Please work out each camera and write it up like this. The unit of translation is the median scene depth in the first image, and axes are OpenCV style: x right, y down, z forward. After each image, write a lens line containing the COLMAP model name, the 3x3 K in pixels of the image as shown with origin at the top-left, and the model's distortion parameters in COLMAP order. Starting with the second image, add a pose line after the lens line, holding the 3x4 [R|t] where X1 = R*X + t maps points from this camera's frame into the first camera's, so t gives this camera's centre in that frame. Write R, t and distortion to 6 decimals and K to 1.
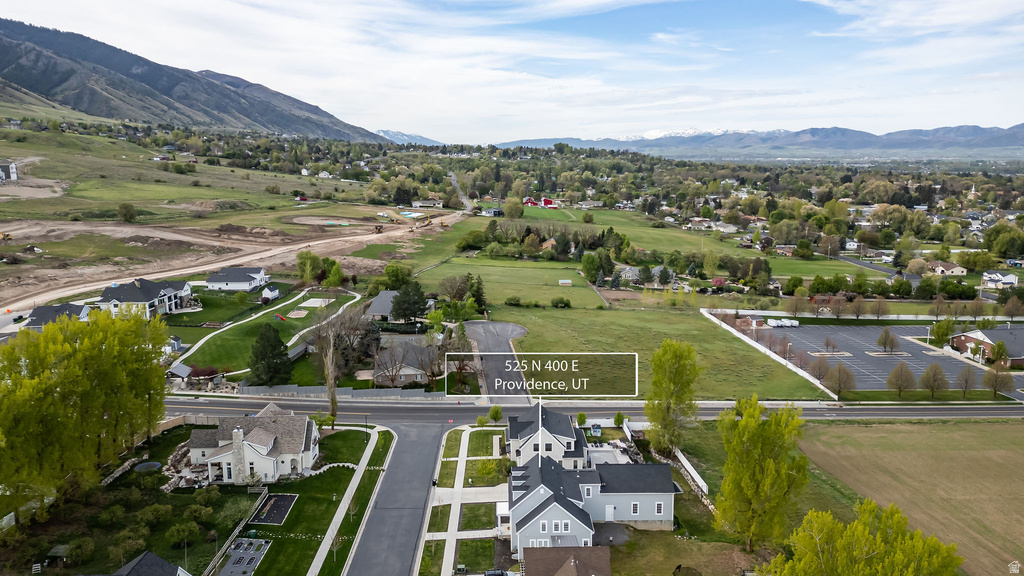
lens RADIAL K [[735.9, 0, 512.6], [0, 735.9, 309.3], [0, 0, 1]] dist [0.089665, -0.089665]
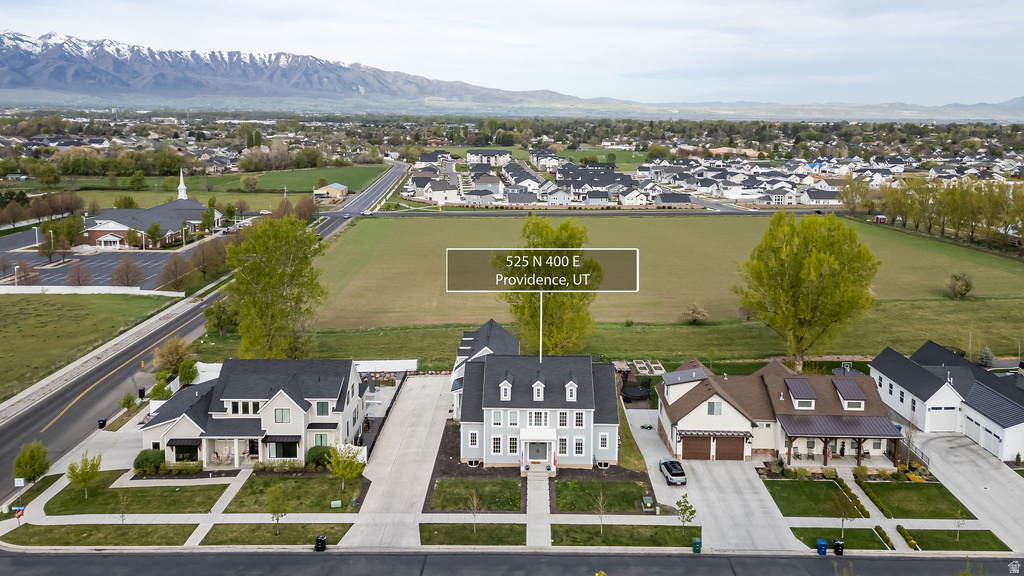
lens RADIAL K [[736.6, 0, 539.2], [0, 736.6, 203.5], [0, 0, 1]] dist [0.082992, -0.078990]
pose [[0.006766, -0.121694, 0.992545, -0.267796], [0.184172, 0.975739, 0.118378, -0.005295], [-0.982871, 0.181998, 0.029015, 0.387876]]
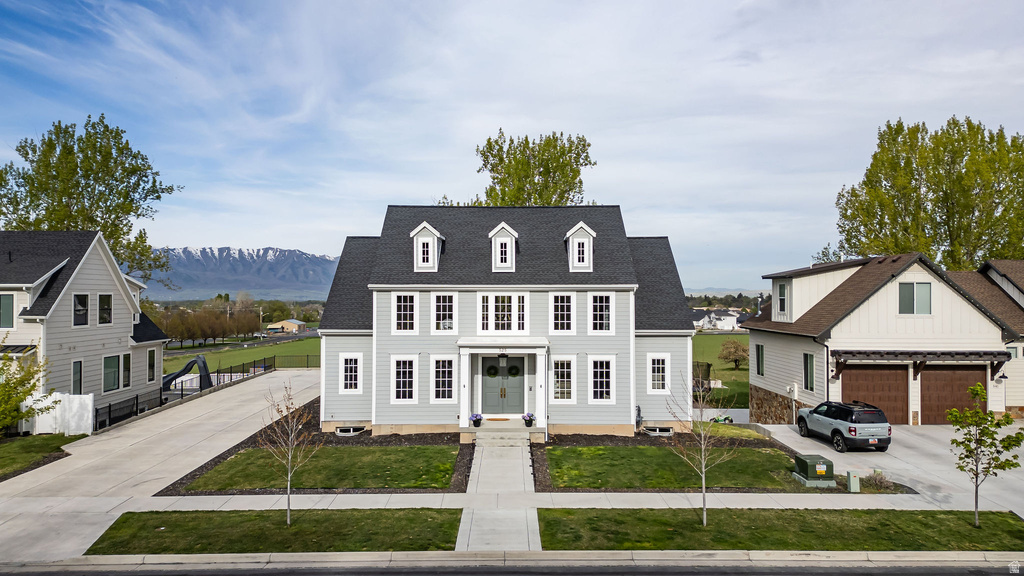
lens RADIAL K [[714.2, 0, 514.0], [0, 714.2, 291.0], [0, 0, 1]] dist [0.086840, -0.082113]
pose [[0.009524, 0.014813, 0.999845, -0.113930], [0.199938, 0.979671, -0.016418, 0.105371], [-0.979762, 0.200063, 0.006368, 0.407921]]
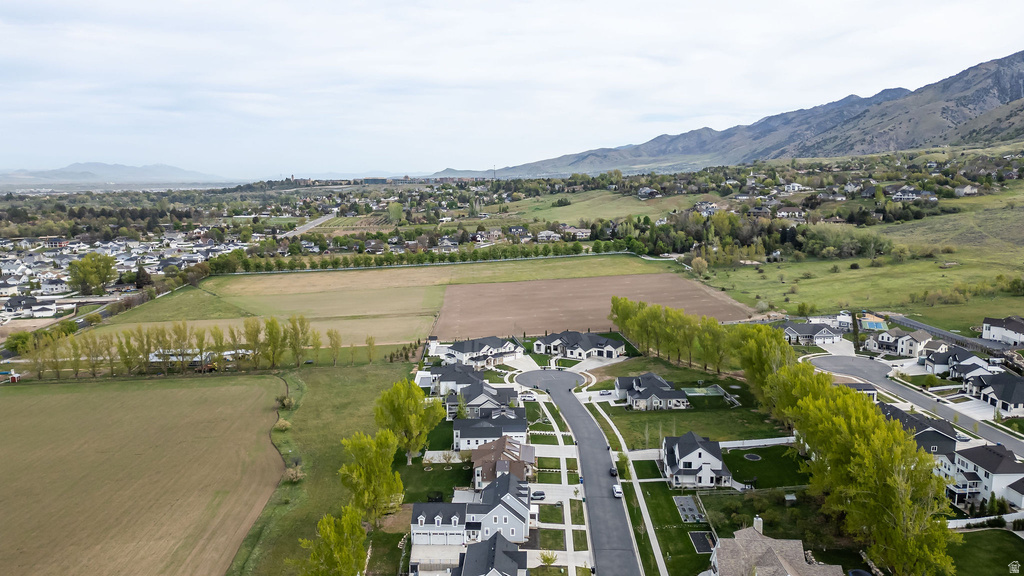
lens RADIAL K [[717.0, 0, 515.0], [0, 717.0, 299.5], [0, 0, 1]] dist [0.091033, -0.091775]
pose [[-0.998790, 0.002763, 0.049091, -0.019900], [0.020349, 0.932133, 0.361544, -0.269450], [-0.044760, 0.362106, -0.931062, 0.909189]]
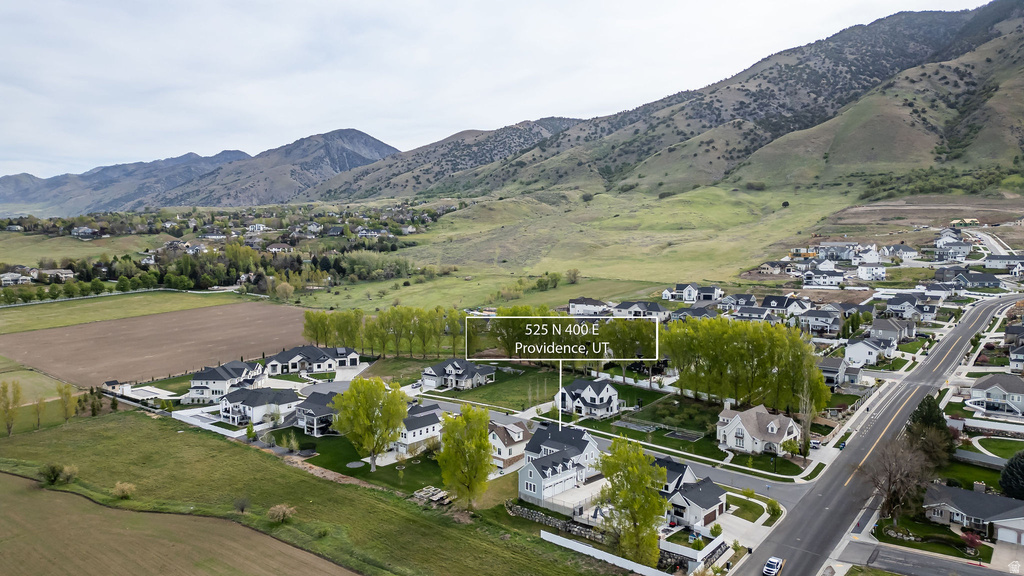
lens RADIAL K [[713.2, 0, 513.7], [0, 713.2, 286.8], [0, 0, 1]] dist [0.087490, -0.085952]
pose [[-0.694146, 0.063525, -0.717025, 0.510972], [-0.139417, 0.965373, 0.220497, -0.173993], [0.706204, 0.253023, -0.661253, 0.772397]]
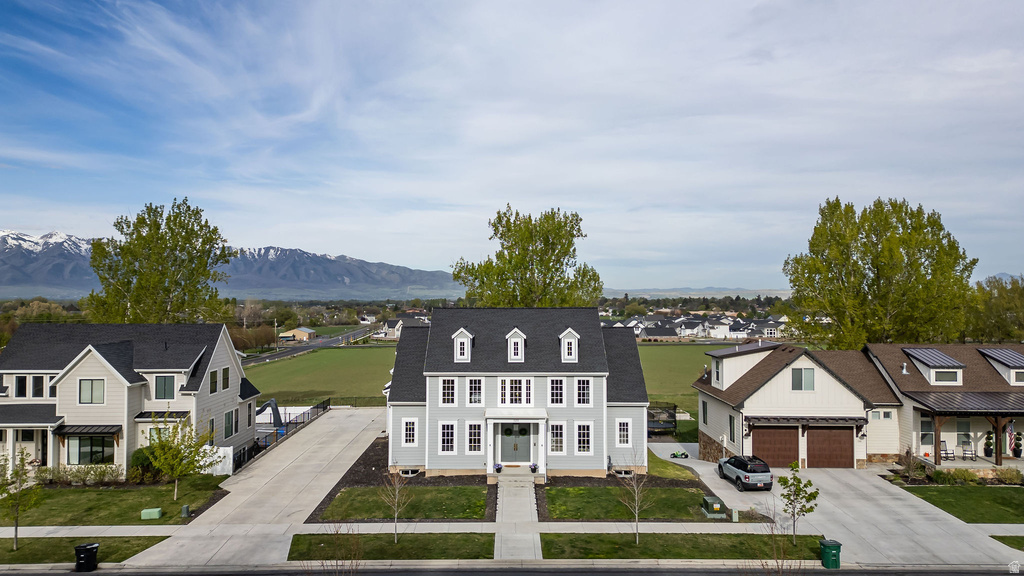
lens RADIAL K [[713.2, 0, 513.7], [0, 713.2, 286.8], [0, 0, 1]] dist [0.087490, -0.085952]
pose [[0.010283, 0.019284, 0.999761, -0.164976], [0.198577, 0.979861, -0.020943, 0.086441], [-0.980031, 0.198745, 0.006246, 0.405690]]
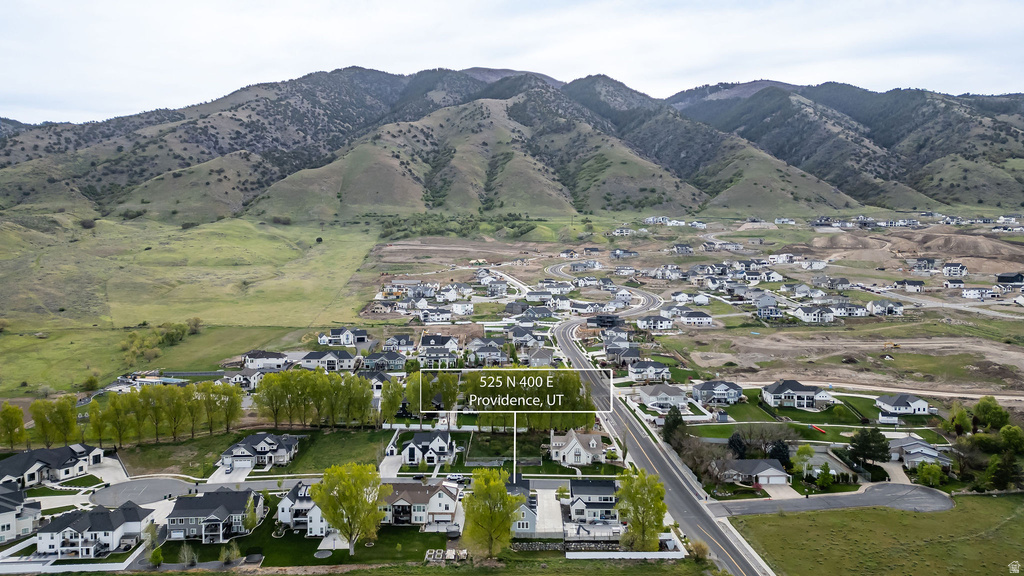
lens RADIAL K [[713.2, 0, 513.7], [0, 713.2, 286.8], [0, 0, 1]] dist [0.087490, -0.085952]
pose [[-0.034669, 0.054735, -0.997899, 0.812864], [-0.204508, 0.976981, 0.060692, -0.169785], [0.978251, 0.206183, -0.022677, 0.392958]]
